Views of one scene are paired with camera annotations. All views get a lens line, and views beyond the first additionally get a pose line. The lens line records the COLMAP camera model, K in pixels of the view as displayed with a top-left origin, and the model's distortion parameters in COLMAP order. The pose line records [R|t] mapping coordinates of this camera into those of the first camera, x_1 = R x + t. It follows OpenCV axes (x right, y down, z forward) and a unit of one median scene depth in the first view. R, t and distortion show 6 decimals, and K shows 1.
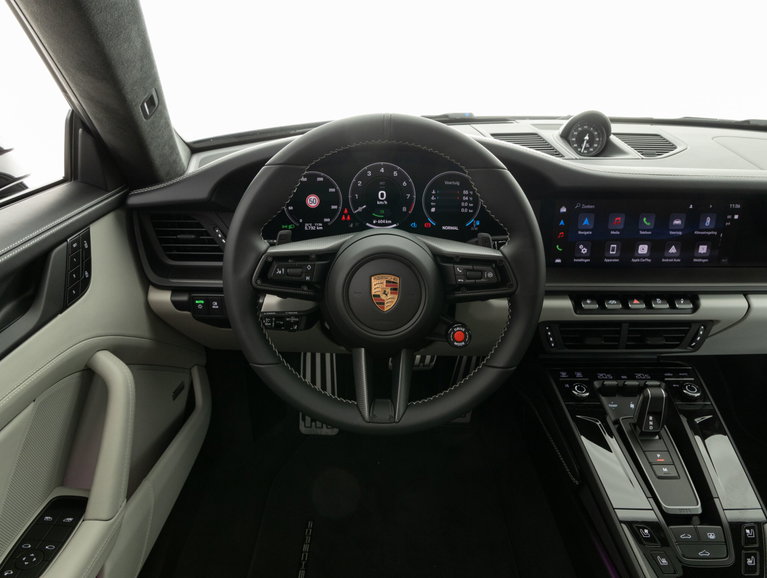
lens RADIAL K [[593.5, 0, 383.5], [0, 593.5, 289.0], [0, 0, 1]] dist [-0.003781, 0.045467]
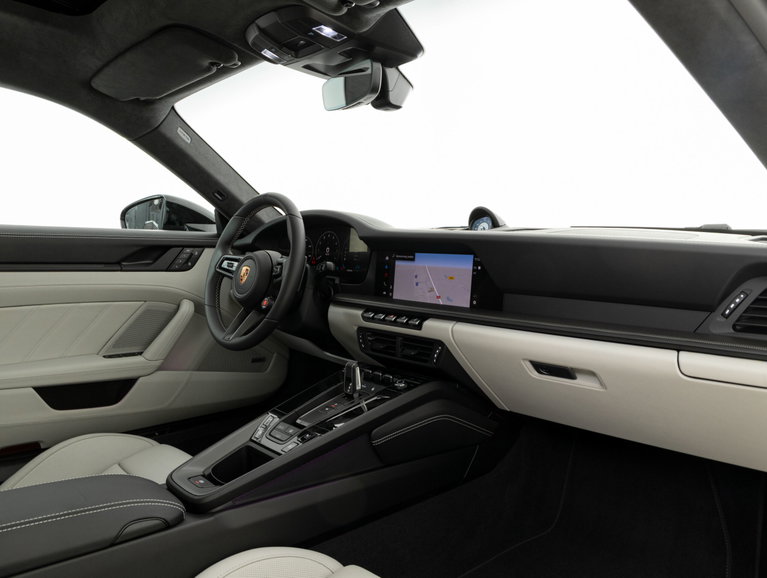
lens RADIAL K [[593.5, 0, 383.5], [0, 593.5, 289.0], [0, 0, 1]] dist [-0.003781, 0.045467]
pose [[0.671708, 0.064985, -0.737961, 1.376940], [-0.299934, 0.934705, -0.190697, 0.224179], [0.677384, 0.349432, 0.647340, 0.044141]]
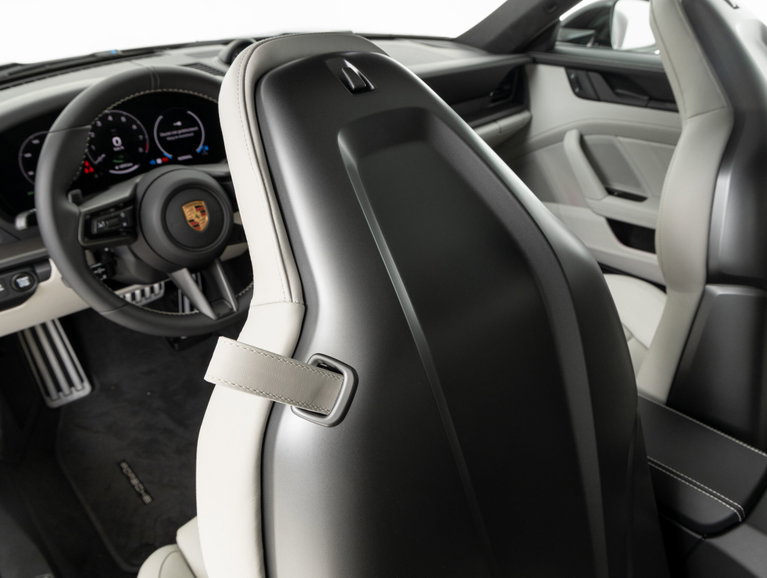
lens RADIAL K [[593.5, 0, 383.5], [0, 593.5, 289.0], [0, 0, 1]] dist [-0.003781, 0.045467]
pose [[0.731634, -0.354576, 0.582227, -0.375744], [0.270581, 0.934971, 0.229381, -0.023628], [-0.625698, -0.010284, 0.779998, -0.155901]]
